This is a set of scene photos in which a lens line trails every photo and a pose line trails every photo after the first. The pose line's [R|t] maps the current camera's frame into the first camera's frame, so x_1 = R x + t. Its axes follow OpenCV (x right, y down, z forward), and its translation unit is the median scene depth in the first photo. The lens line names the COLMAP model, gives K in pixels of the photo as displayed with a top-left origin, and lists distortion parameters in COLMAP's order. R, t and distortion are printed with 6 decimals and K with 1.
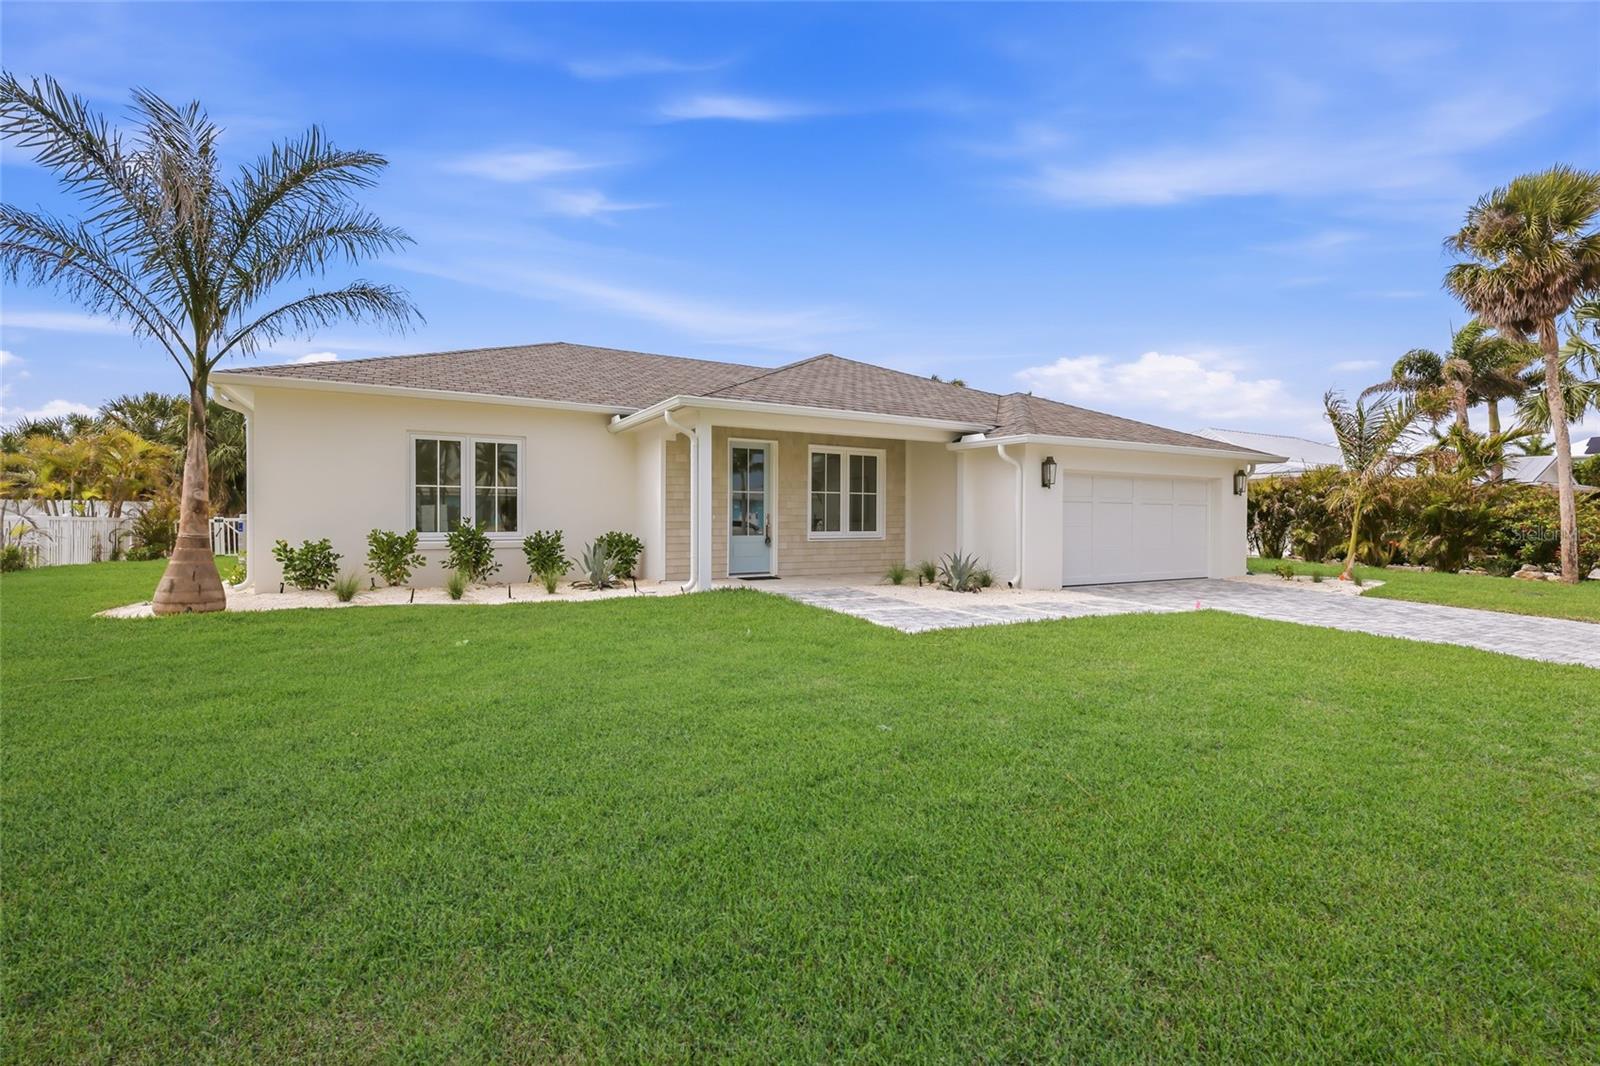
lens RADIAL K [[702.3, 0, 801.4], [0, 702.3, 525.6], [0, 0, 1]] dist [0.001009, 0.000156]
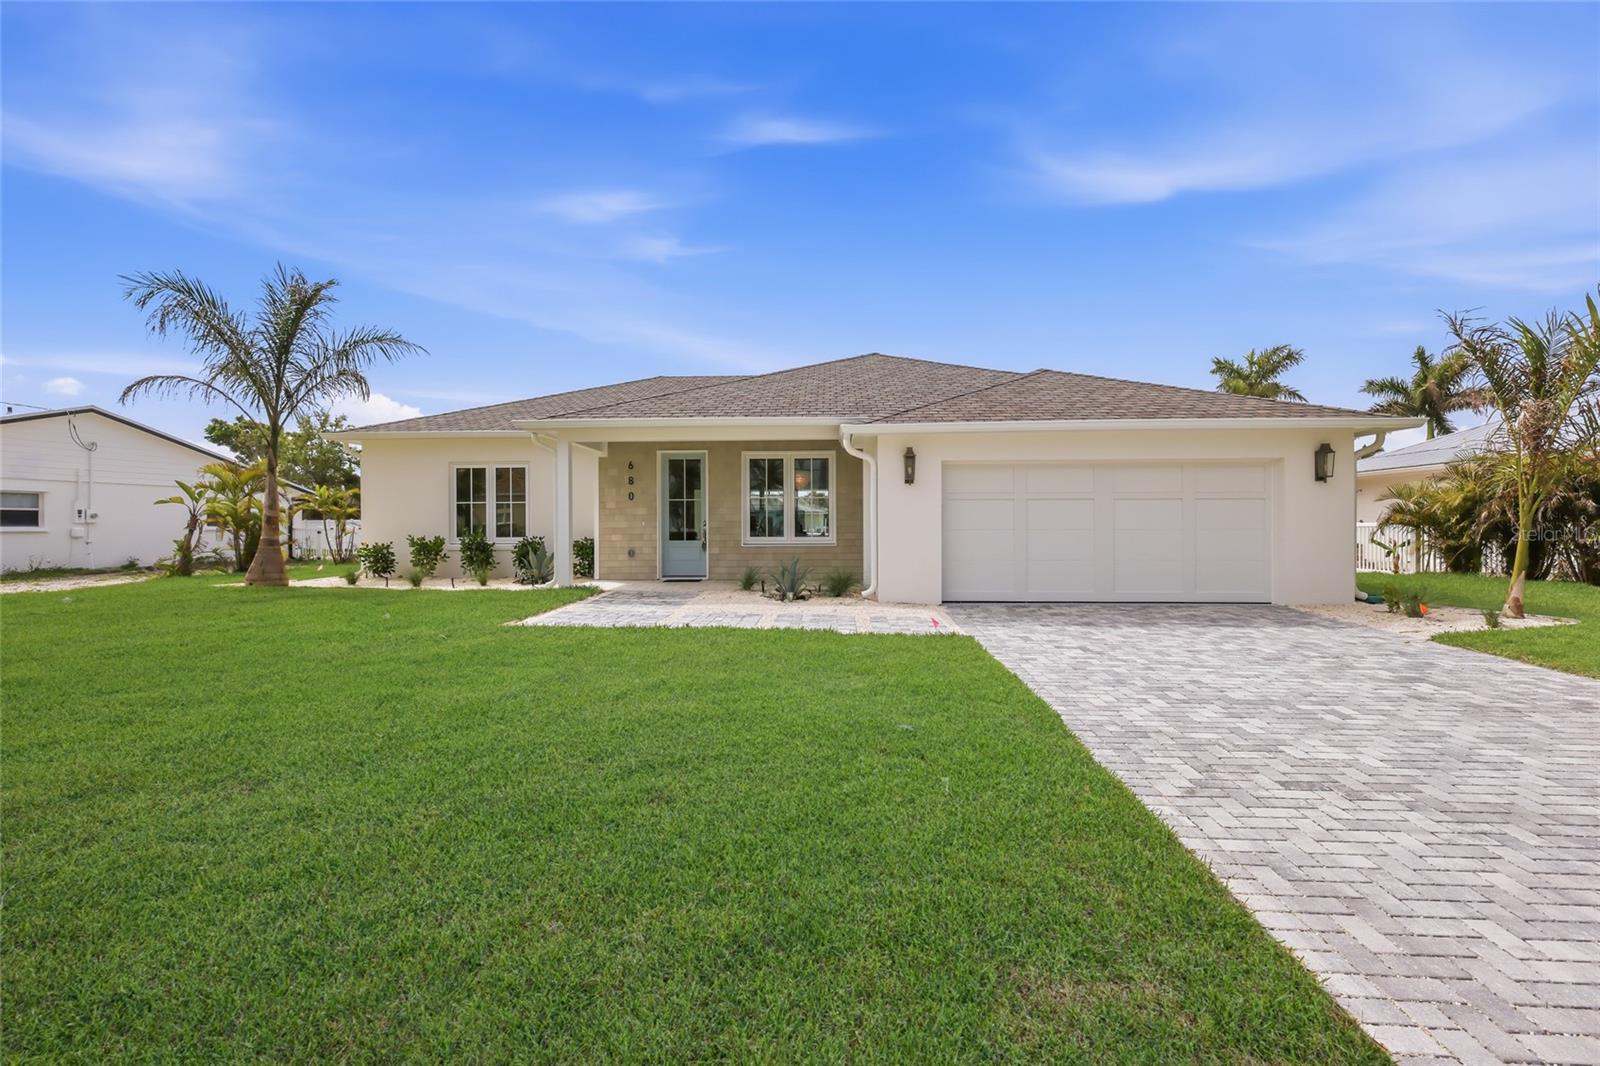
lens RADIAL K [[711.1, 0, 800.0], [0, 711.1, 533.0], [0, 0, 1]] dist [0.001756, 0.000126]
pose [[0.851029, -0.004669, -0.525098, 0.683440], [0.005636, 0.999984, 0.000244, 0.003269], [0.525088, -0.003167, 0.851042, 0.181575]]
